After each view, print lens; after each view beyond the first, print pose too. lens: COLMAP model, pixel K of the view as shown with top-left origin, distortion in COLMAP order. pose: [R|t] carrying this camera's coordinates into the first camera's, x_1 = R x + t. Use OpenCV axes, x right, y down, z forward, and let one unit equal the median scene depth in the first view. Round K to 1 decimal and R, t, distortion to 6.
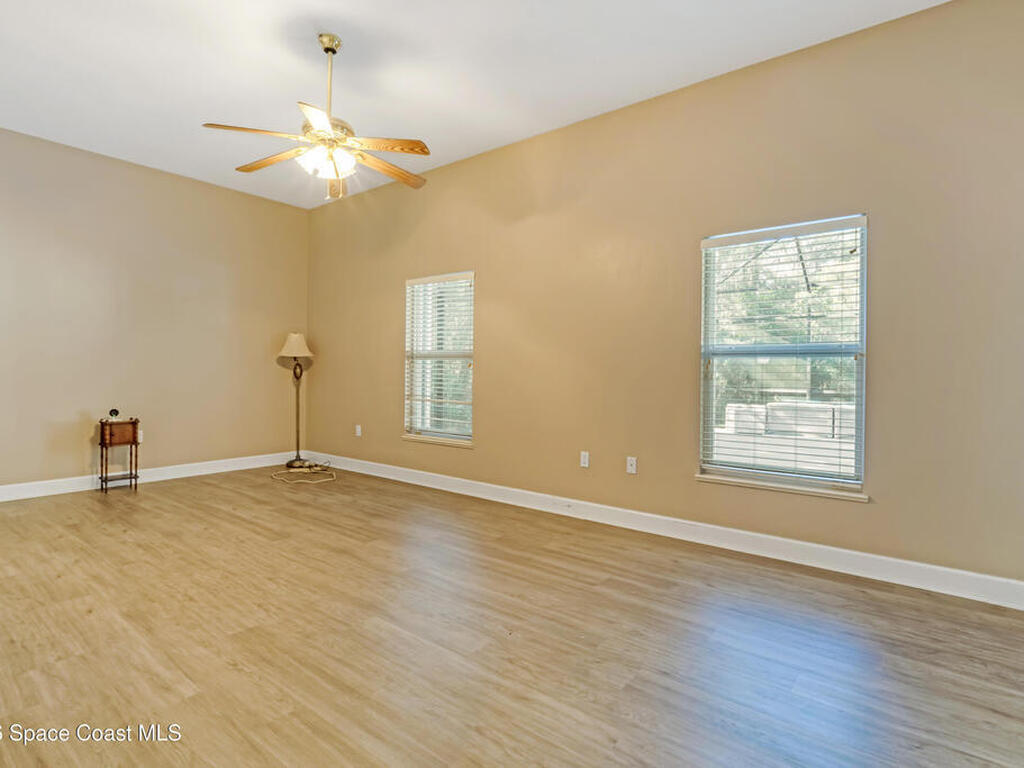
lens RADIAL K [[545.8, 0, 525.3], [0, 545.8, 366.5], [0, 0, 1]] dist [-0.006801, -0.000216]
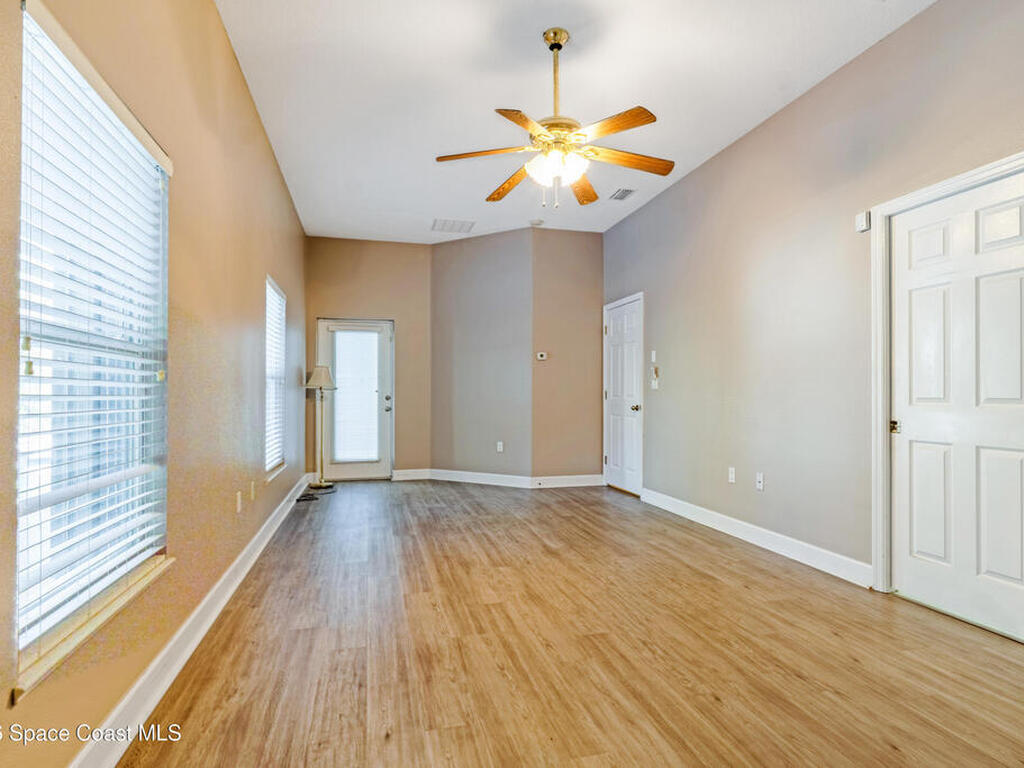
lens RADIAL K [[537.3, 0, 513.1], [0, 537.3, 389.0], [0, 0, 1]] dist [-0.006947, 0.000400]
pose [[-0.796436, -0.004486, 0.604706, -0.846080], [-0.015035, 0.999810, -0.012384, 0.014937], [-0.604536, -0.018955, -0.796352, 1.749972]]
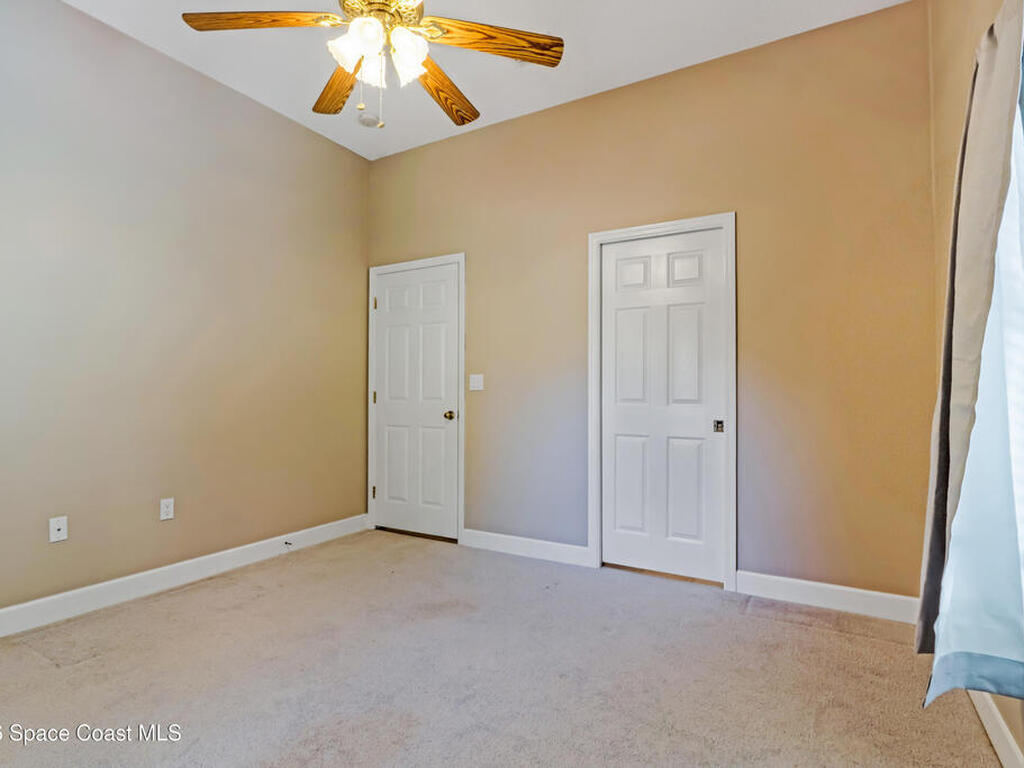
lens RADIAL K [[434.8, 0, 512.1], [0, 434.8, 392.1], [0, 0, 1]] dist [0.000048, 0.000073]
pose [[-0.975388, -0.016627, -0.219868, -0.005903], [-0.012724, 0.999736, -0.019154, 0.011745], [0.220128, -0.015885, -0.975342, 1.110356]]
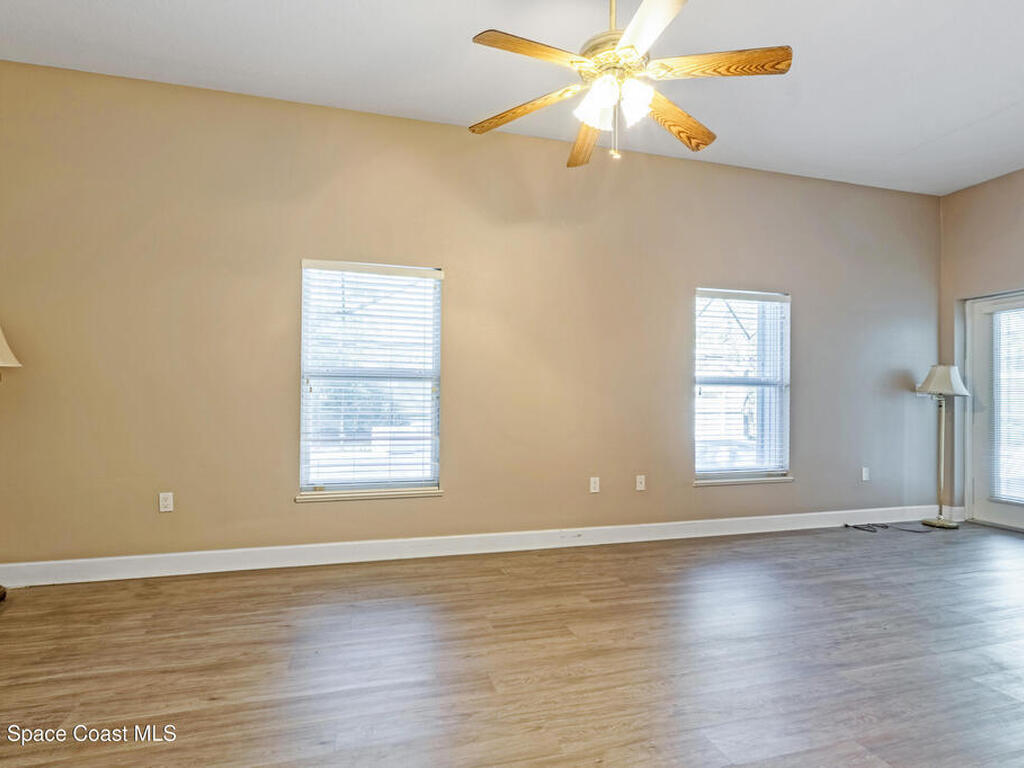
lens RADIAL K [[537.3, 0, 513.1], [0, 537.3, 389.0], [0, 0, 1]] dist [-0.006947, 0.000400]
pose [[0.582777, 0.007599, 0.812597, -0.989614], [-0.009020, 0.999955, -0.002882, -0.001803], [-0.812582, -0.005651, 0.582819, 0.695356]]
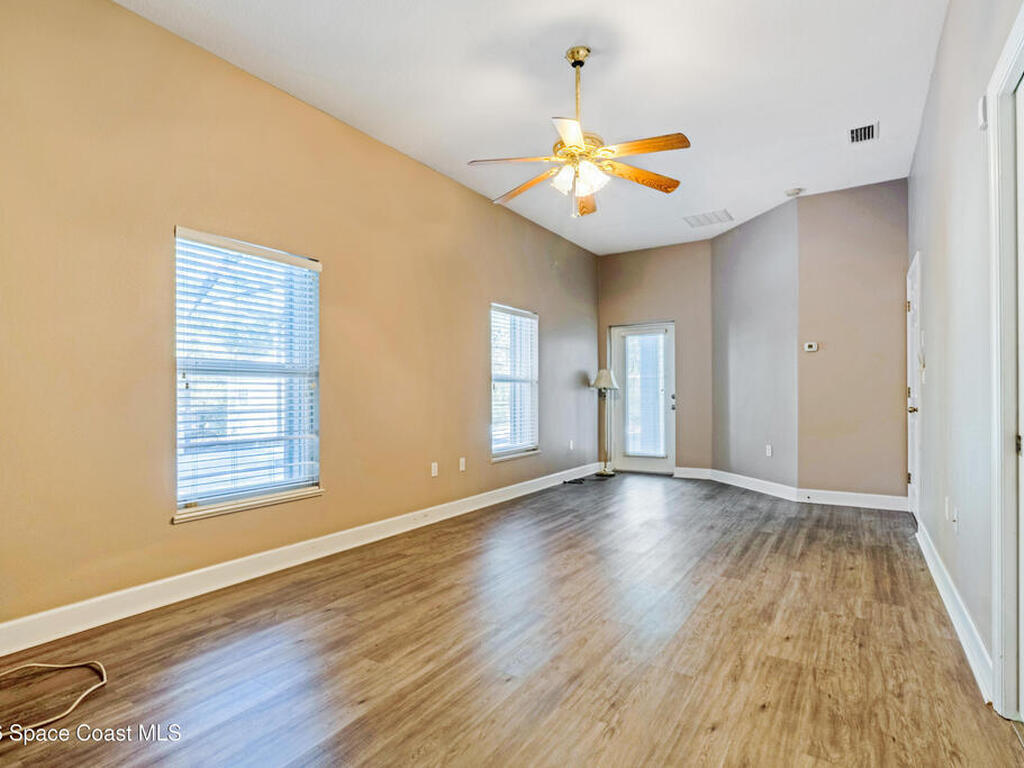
lens RADIAL K [[538.4, 0, 518.1], [0, 538.4, 389.6], [0, 0, 1]] dist [-0.006034, 0.000716]
pose [[-0.107500, -0.002192, 0.994203, -1.295887], [-0.004809, 0.999987, 0.001685, 0.001806], [-0.994193, -0.004600, -0.107509, 1.202441]]
